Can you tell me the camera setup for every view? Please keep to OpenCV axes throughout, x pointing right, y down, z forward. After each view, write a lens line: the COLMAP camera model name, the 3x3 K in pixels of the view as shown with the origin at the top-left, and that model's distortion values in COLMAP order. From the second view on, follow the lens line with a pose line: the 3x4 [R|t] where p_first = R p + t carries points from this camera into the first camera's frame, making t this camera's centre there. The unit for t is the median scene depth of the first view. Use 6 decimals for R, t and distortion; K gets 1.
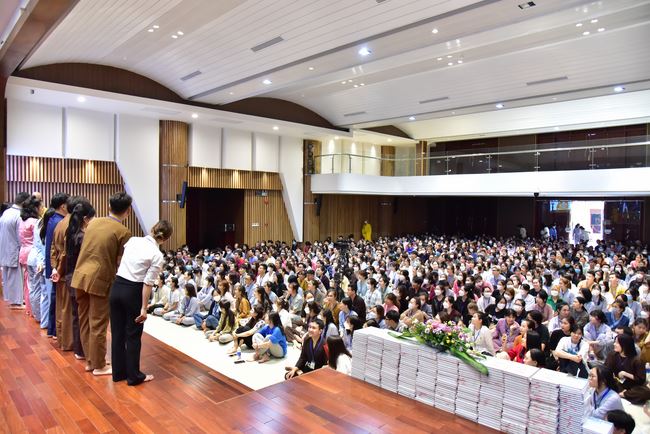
lens RADIAL K [[447.4, 0, 323.1], [0, 447.4, 217.2], [0, 0, 1]] dist [-0.104525, 0.031295]
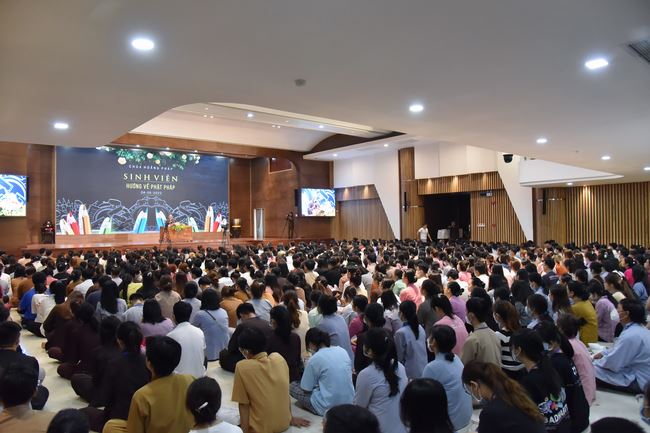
lens RADIAL K [[447.4, 0, 332.1], [0, 447.4, 218.1], [0, 0, 1]] dist [-0.104525, 0.031295]
pose [[-0.045585, -0.025299, -0.998640, 1.020676], [-0.011971, 0.999621, -0.024777, 0.034558], [0.998889, 0.010826, -0.045871, 0.823210]]
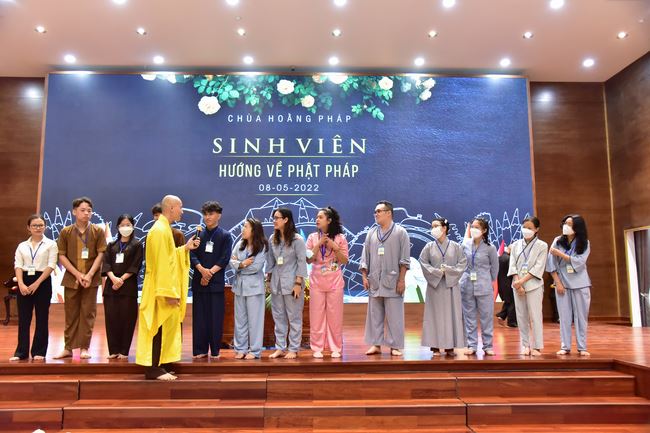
lens RADIAL K [[566.7, 0, 324.5], [0, 566.7, 214.9], [0, 0, 1]] dist [-0.031163, 0.000168]
pose [[-0.674595, -0.105924, -0.730549, 0.048024], [-0.023605, 0.992241, -0.122070, 0.033102], [0.737810, -0.065103, -0.671861, 0.631492]]
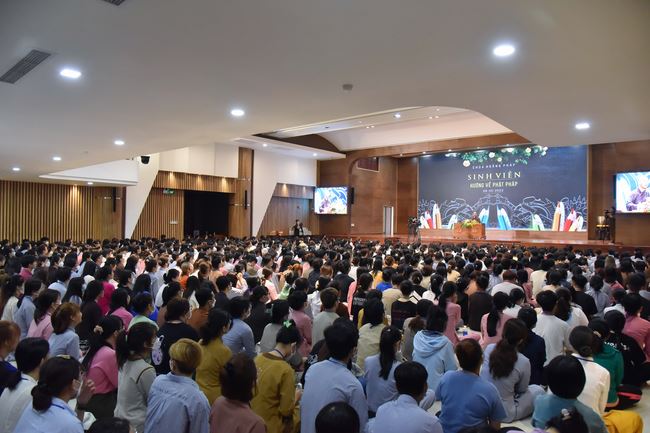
lens RADIAL K [[447.4, 0, 328.4], [0, 447.4, 215.2], [0, 0, 1]] dist [-0.104525, 0.031295]
pose [[-0.994118, -0.026425, -0.105032, 0.308634], [-0.027587, 0.999573, 0.009626, 0.006398], [0.104733, 0.012467, -0.994422, 1.594017]]
